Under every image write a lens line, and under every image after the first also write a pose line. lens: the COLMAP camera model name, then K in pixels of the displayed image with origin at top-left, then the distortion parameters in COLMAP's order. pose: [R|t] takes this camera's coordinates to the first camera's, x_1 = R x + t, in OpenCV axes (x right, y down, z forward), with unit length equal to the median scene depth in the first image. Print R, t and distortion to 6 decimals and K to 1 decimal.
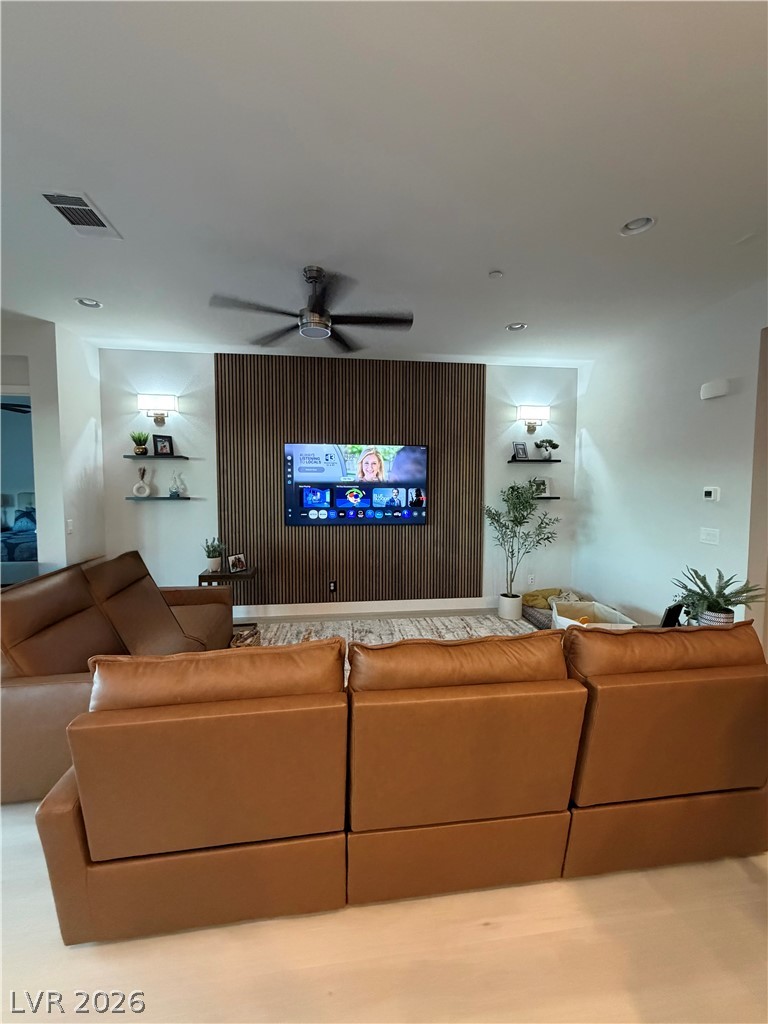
lens RADIAL K [[410.0, 0, 384.1], [0, 410.0, 512.4], [0, 0, 1]] dist [0.001249, -0.000030]
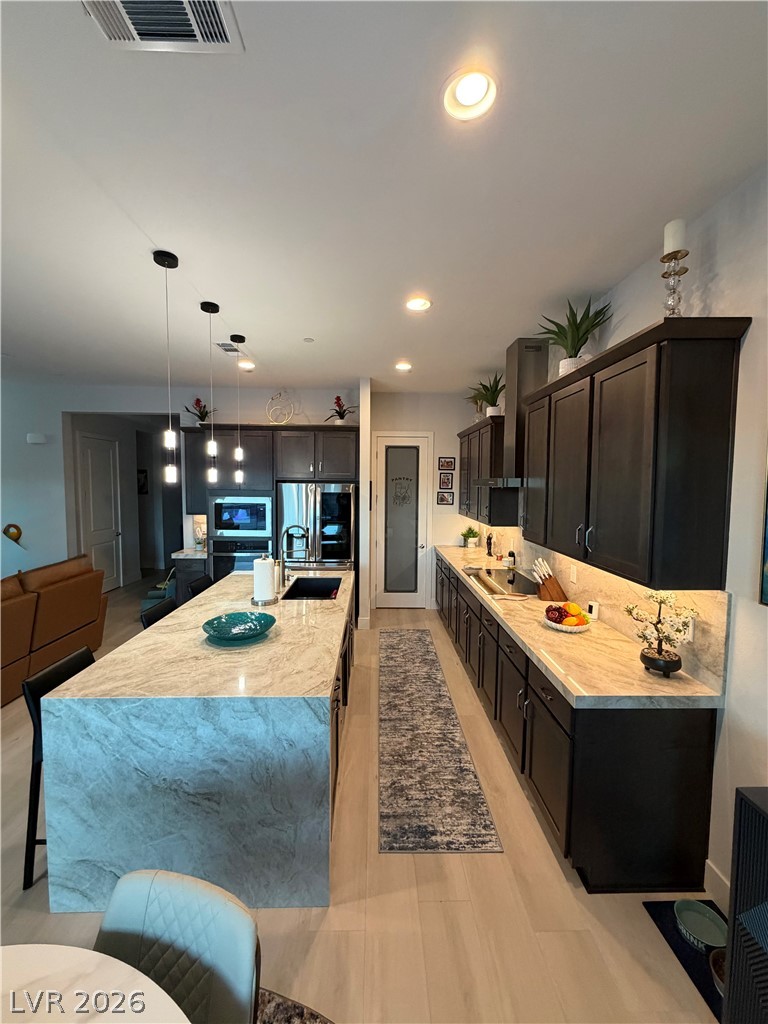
lens RADIAL K [[410.0, 0, 382.8], [0, 410.0, 510.3], [0, 0, 1]] dist [0.001249, -0.000030]
pose [[0.107929, -0.067337, 0.991875, -1.453288], [0.059903, 0.996331, 0.061121, -0.059303], [-0.992352, 0.052820, 0.111567, -1.145193]]
